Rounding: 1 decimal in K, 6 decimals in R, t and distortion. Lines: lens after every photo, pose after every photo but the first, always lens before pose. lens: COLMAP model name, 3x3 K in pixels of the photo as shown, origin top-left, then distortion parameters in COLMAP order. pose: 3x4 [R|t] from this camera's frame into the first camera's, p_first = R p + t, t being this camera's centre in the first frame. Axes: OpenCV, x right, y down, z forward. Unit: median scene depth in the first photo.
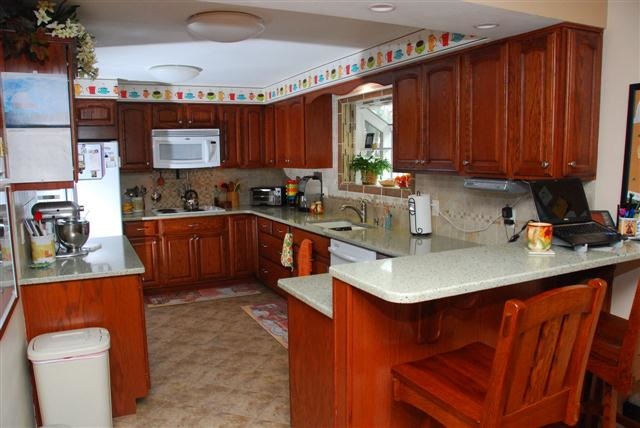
lens RADIAL K [[496.4, 0, 311.6], [0, 496.4, 218.9], [0, 0, 1]] dist [-0.163288, 0.115014]
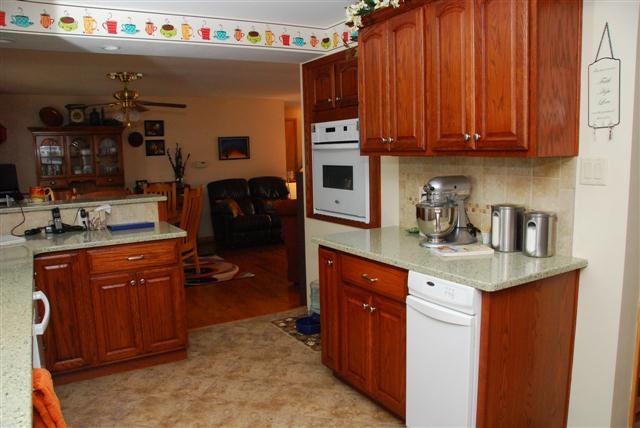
lens RADIAL K [[496.4, 0, 311.6], [0, 496.4, 218.9], [0, 0, 1]] dist [-0.163288, 0.115014]
pose [[-0.995443, 0.054901, -0.077968, -0.141301], [0.032464, 0.963905, 0.264261, -0.115322], [0.089662, 0.260525, -0.961295, 1.071243]]
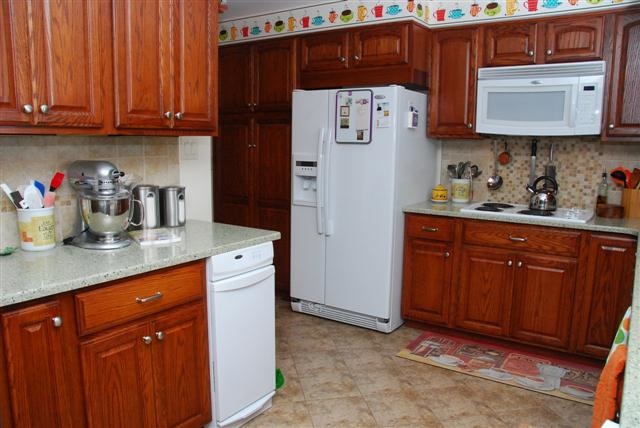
lens RADIAL K [[496.4, 0, 311.6], [0, 496.4, 218.9], [0, 0, 1]] dist [-0.163288, 0.115014]
pose [[0.486501, 0.152568, -0.860255, 0.115227], [-0.125984, 0.986595, 0.103727, -0.037456], [0.864549, 0.057915, 0.499201, 0.553148]]
